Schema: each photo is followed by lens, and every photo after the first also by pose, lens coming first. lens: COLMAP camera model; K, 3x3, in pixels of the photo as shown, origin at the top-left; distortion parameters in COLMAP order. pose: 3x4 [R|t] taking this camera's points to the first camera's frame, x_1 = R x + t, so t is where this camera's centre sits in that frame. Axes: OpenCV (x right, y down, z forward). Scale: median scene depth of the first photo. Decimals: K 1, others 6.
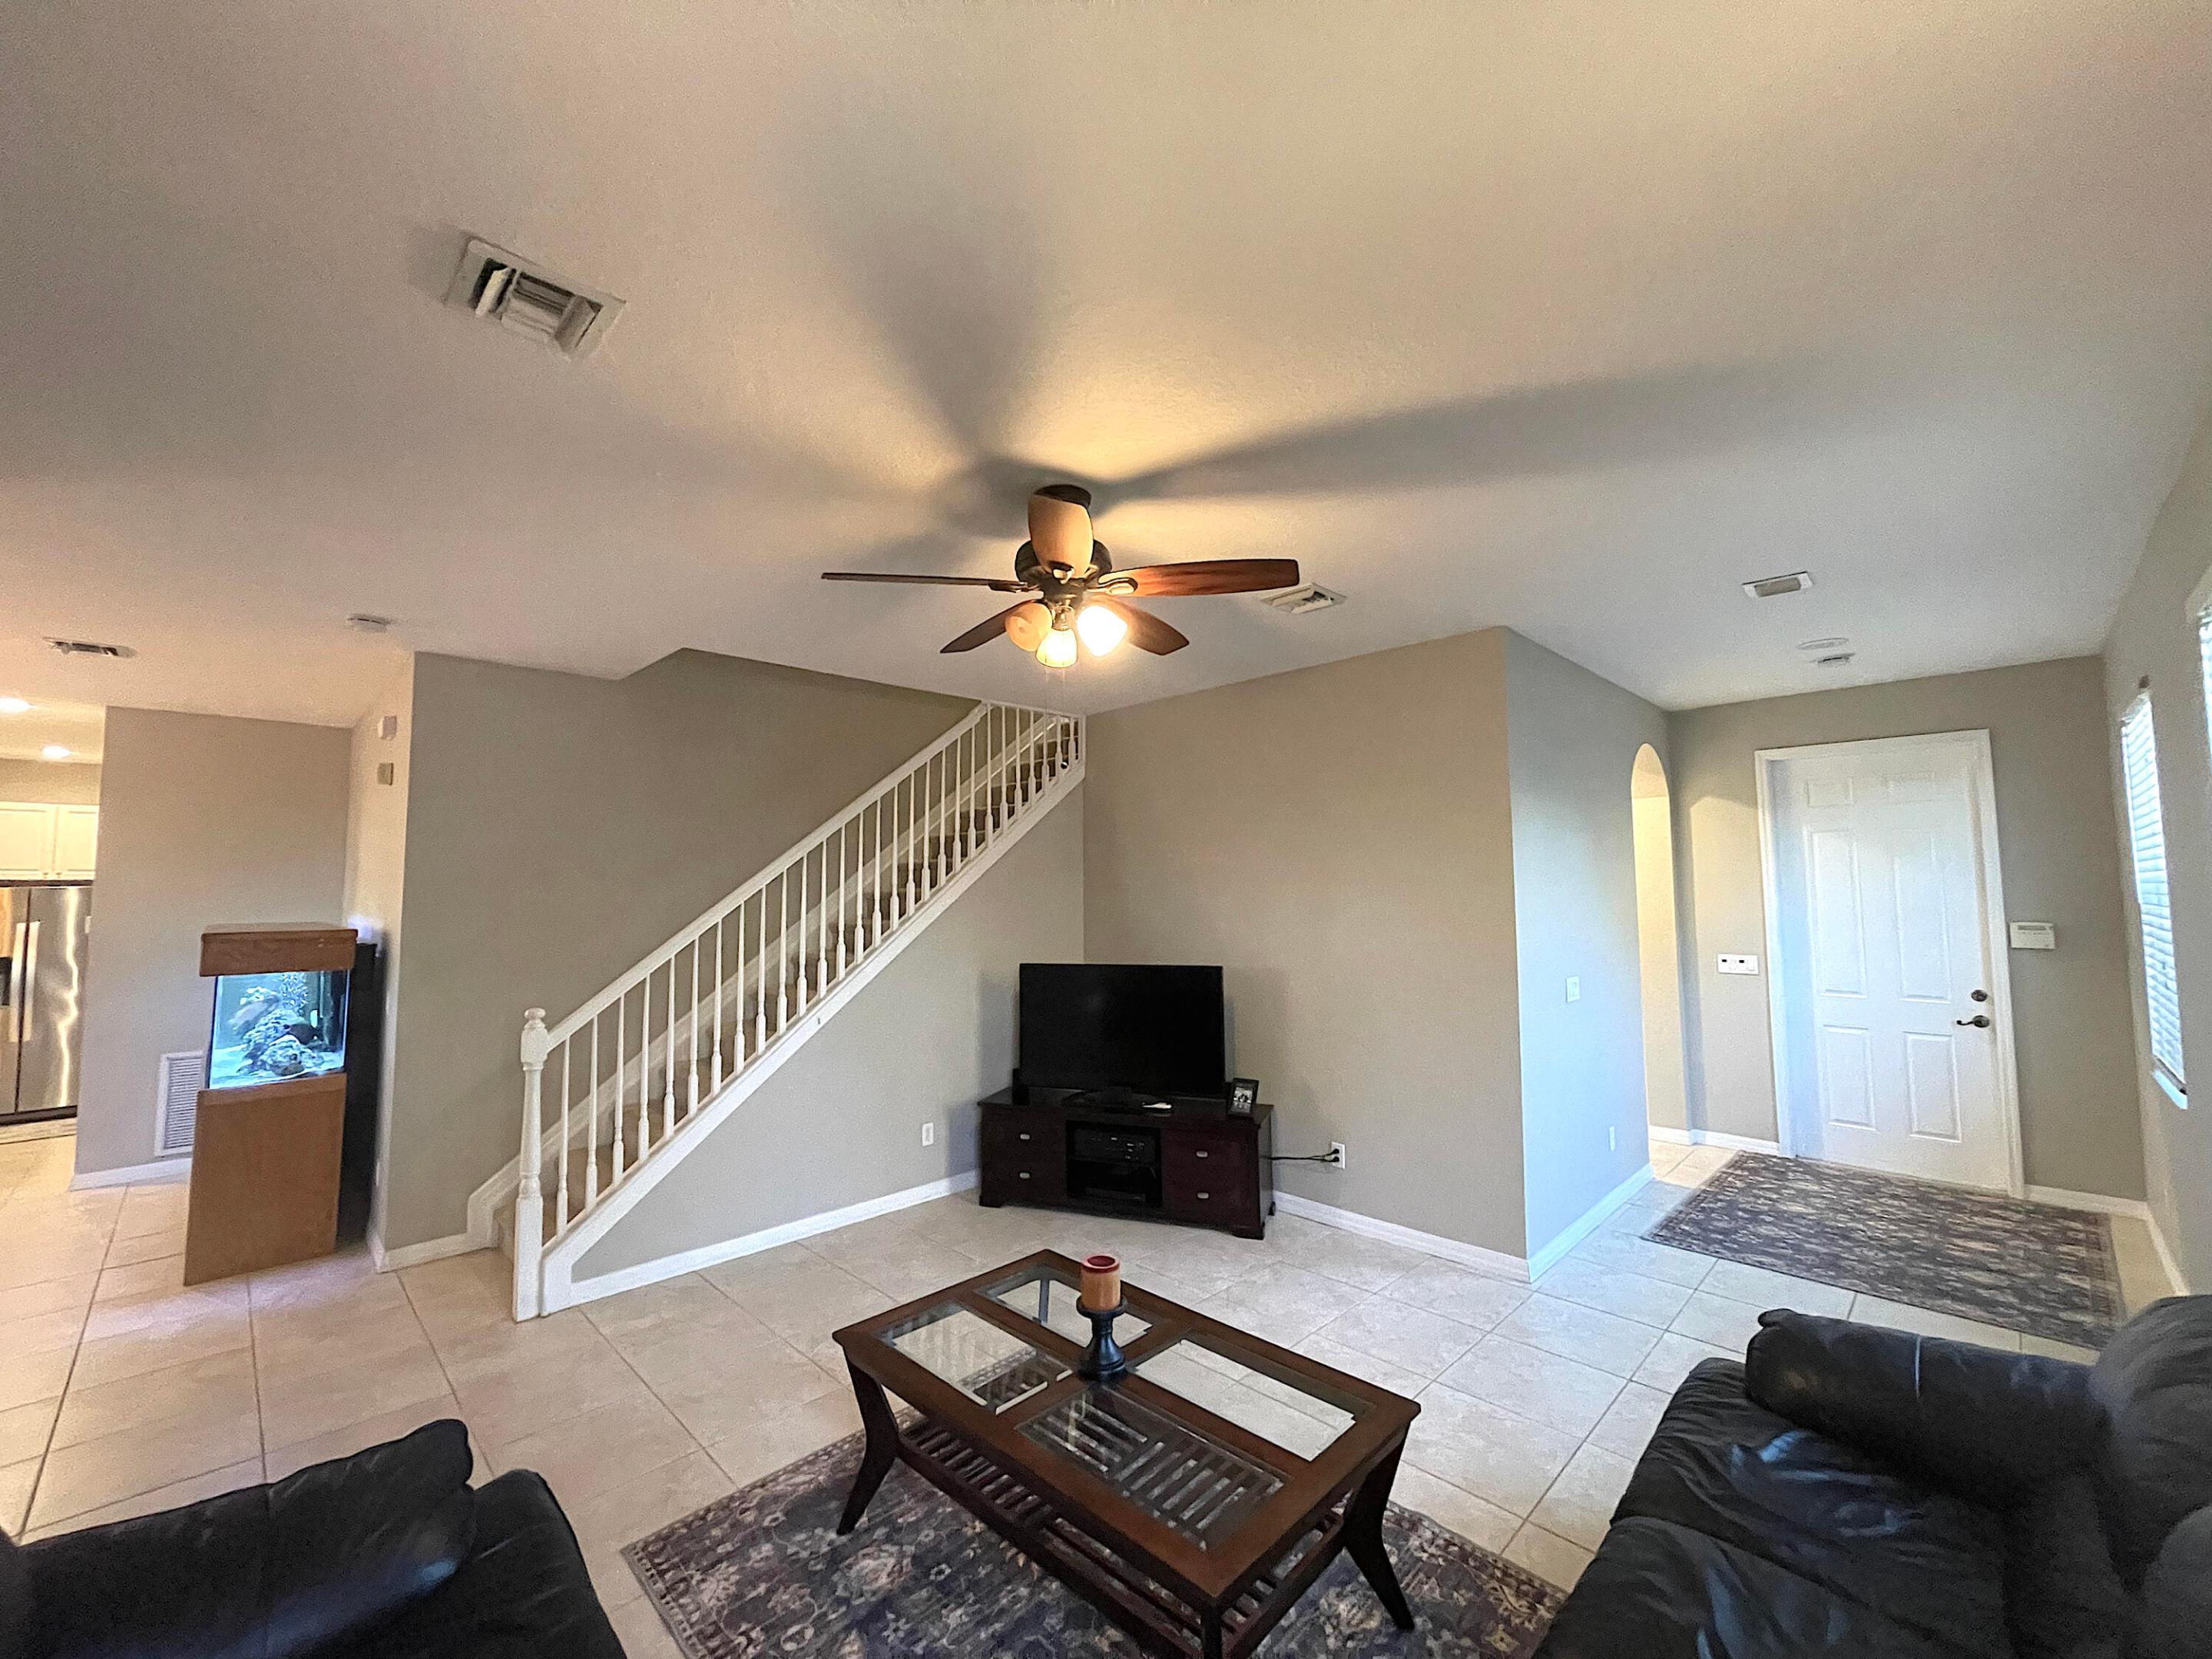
lens RADIAL K [[891.9, 0, 1107.7], [0, 891.9, 831.0], [0, 0, 1]] dist [-0.008519, 0.005028]
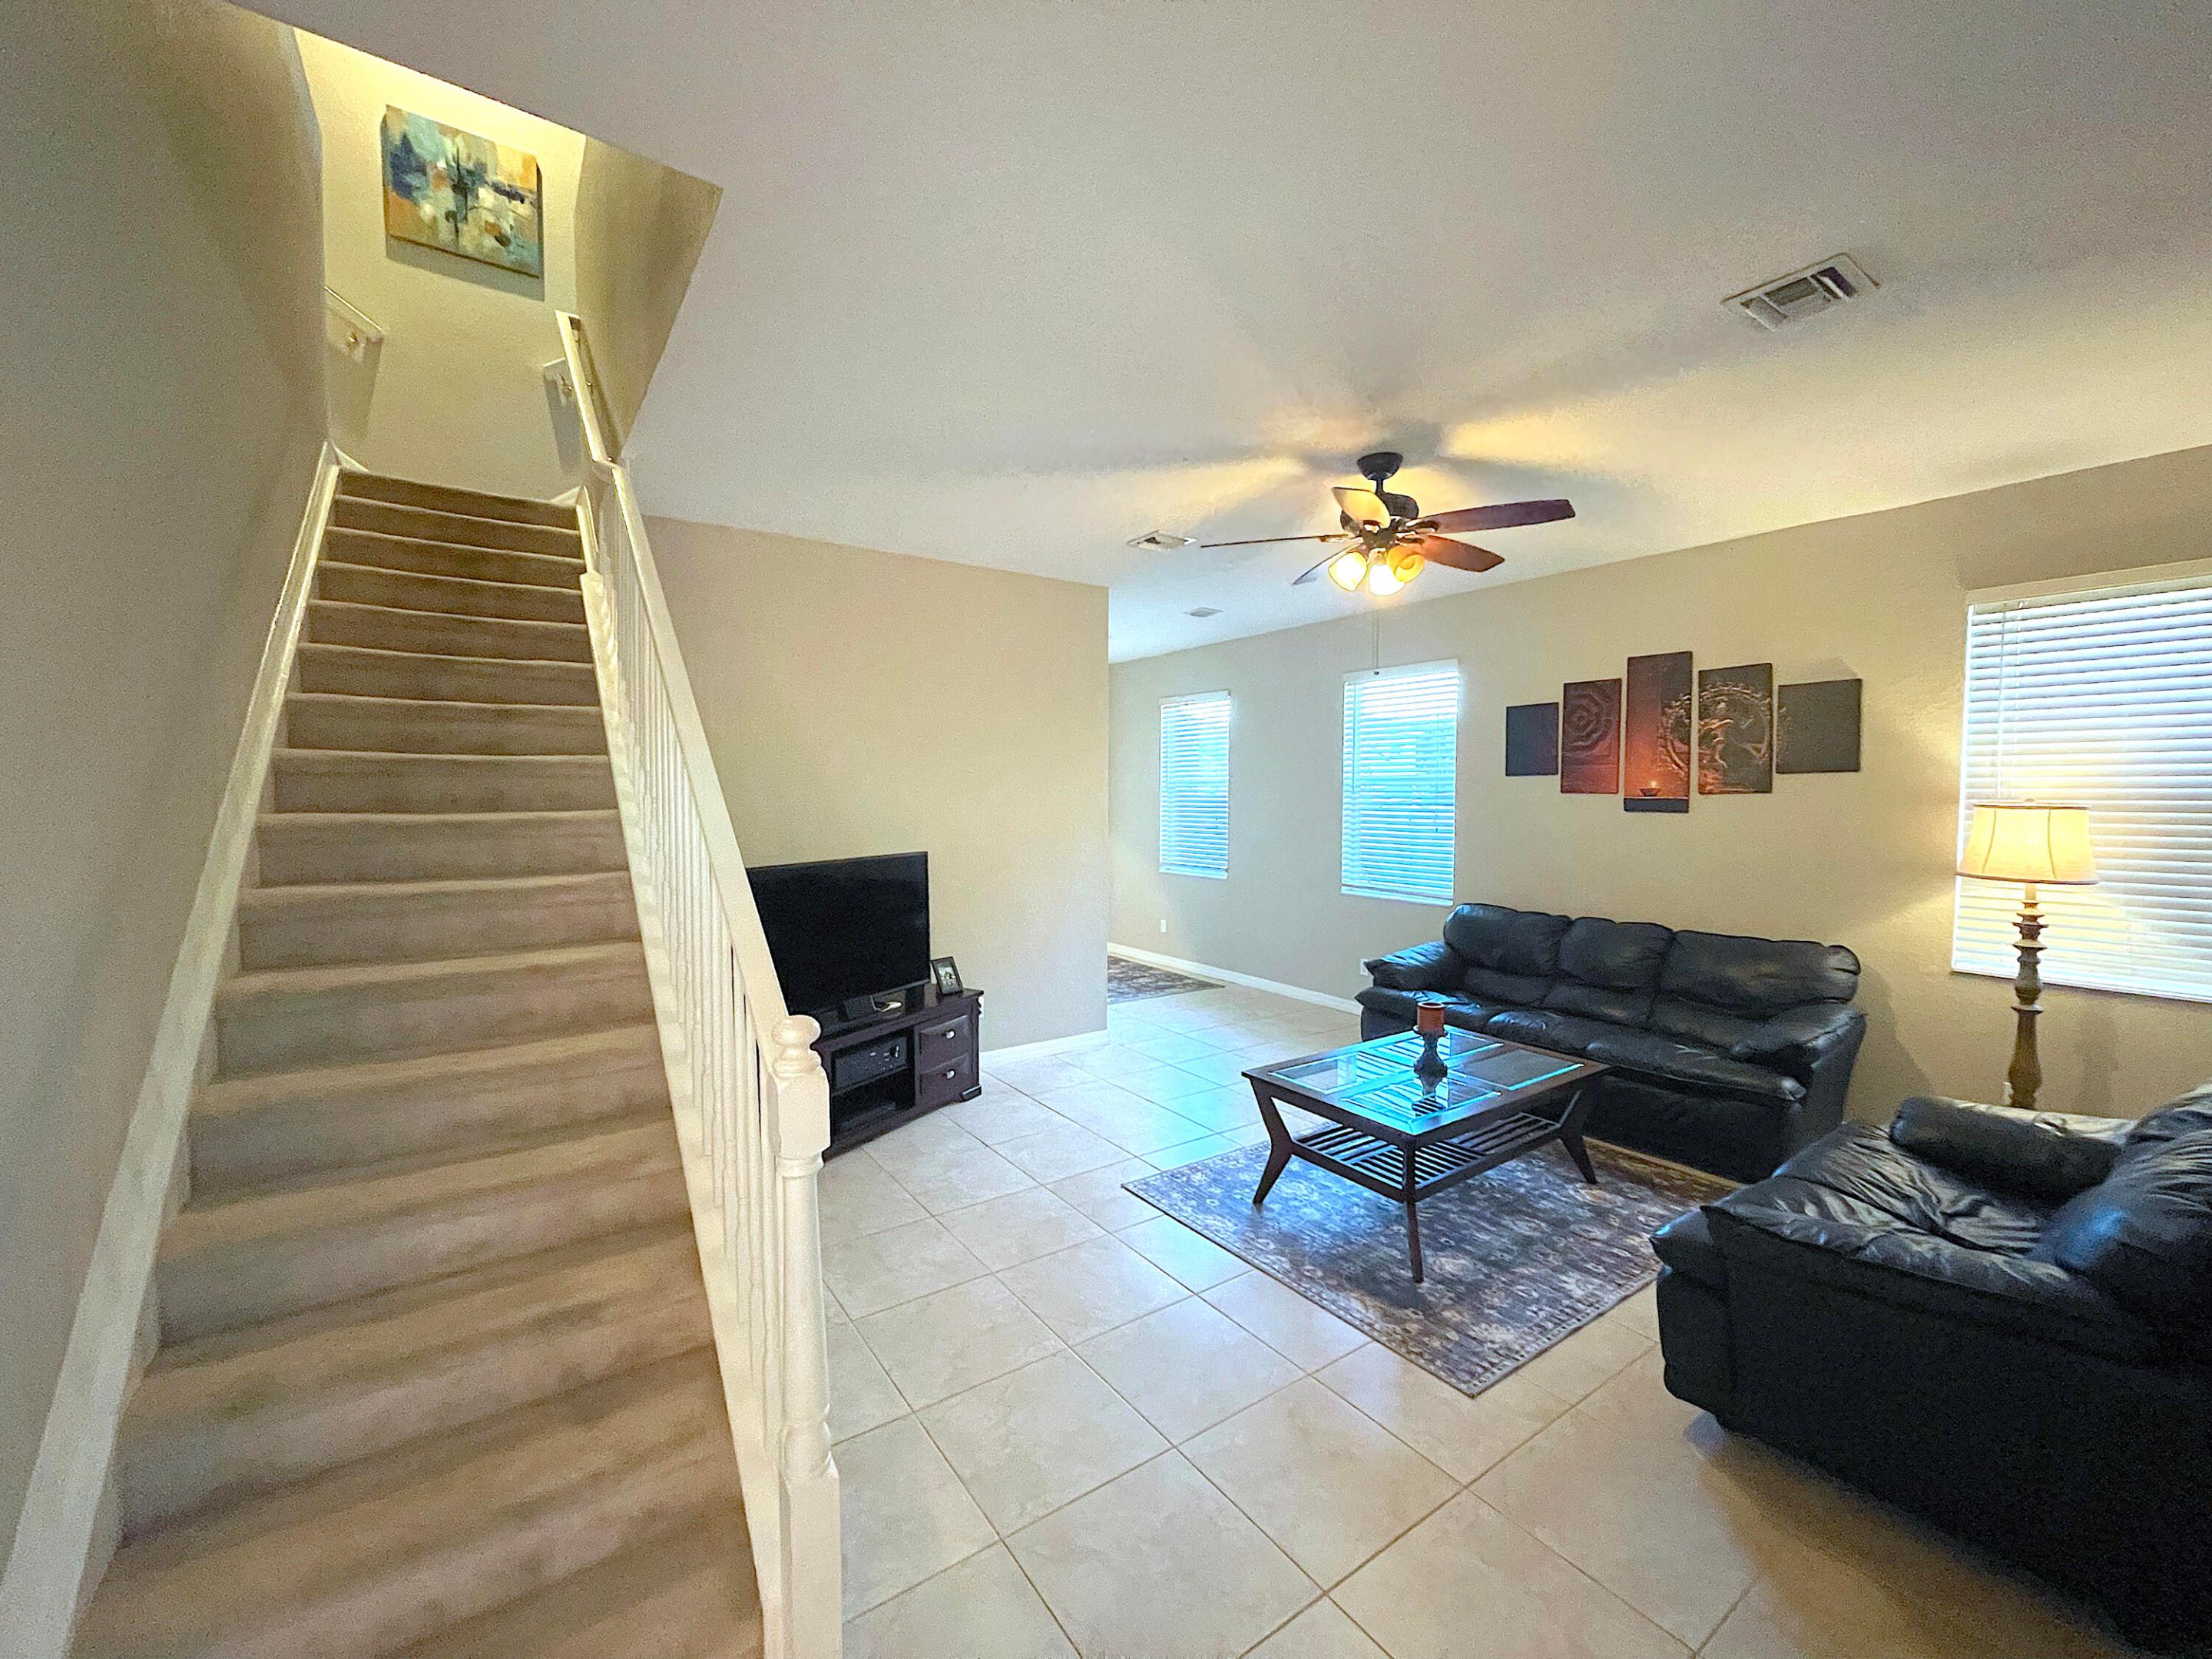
lens RADIAL K [[891.9, 0, 1100.9], [0, 891.9, 829.9], [0, 0, 1]] dist [-0.008519, 0.005028]
pose [[0.178232, -0.033323, 0.983424, -1.667298], [-0.074679, 0.996086, 0.047286, 0.142998], [-0.981150, -0.081870, 0.175046, 1.340127]]
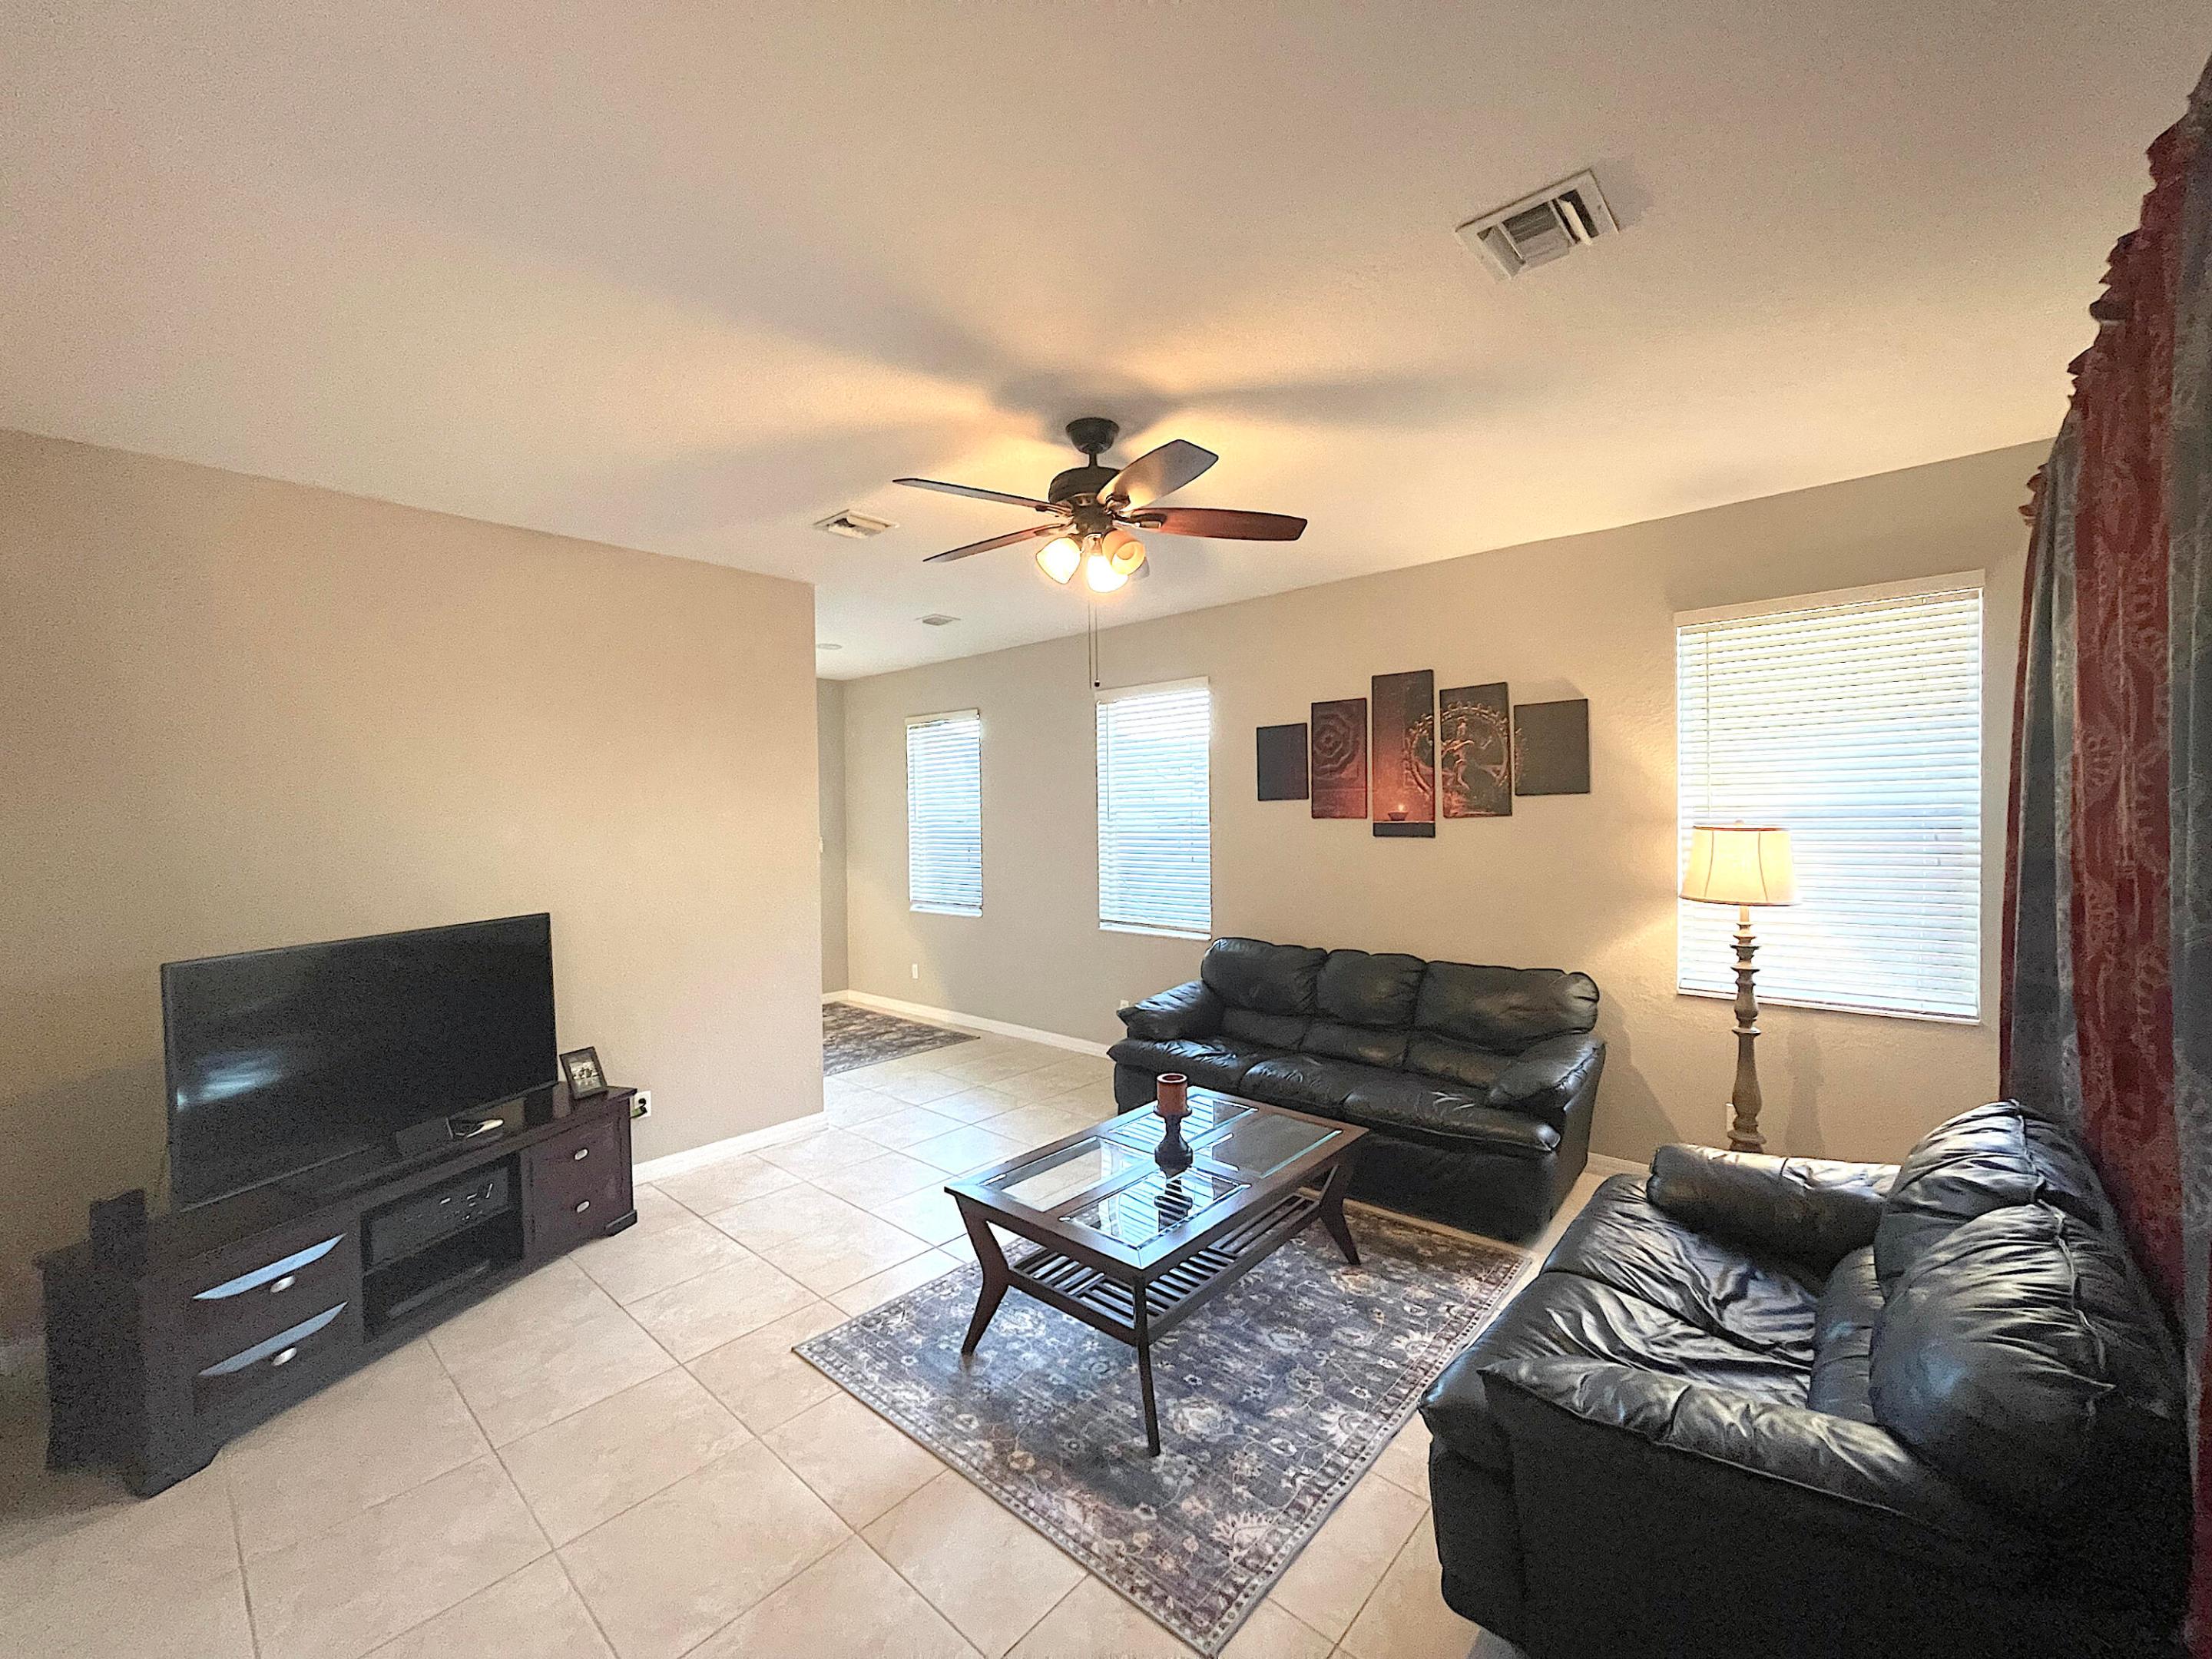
lens RADIAL K [[891.9, 0, 1100.7], [0, 891.9, 830.7], [0, 0, 1]] dist [-0.008519, 0.005028]
pose [[-0.051780, -0.010354, 0.998605, -1.331591], [-0.055968, 0.998405, 0.007450, 0.110236], [-0.997089, -0.055504, -0.052277, 1.211893]]
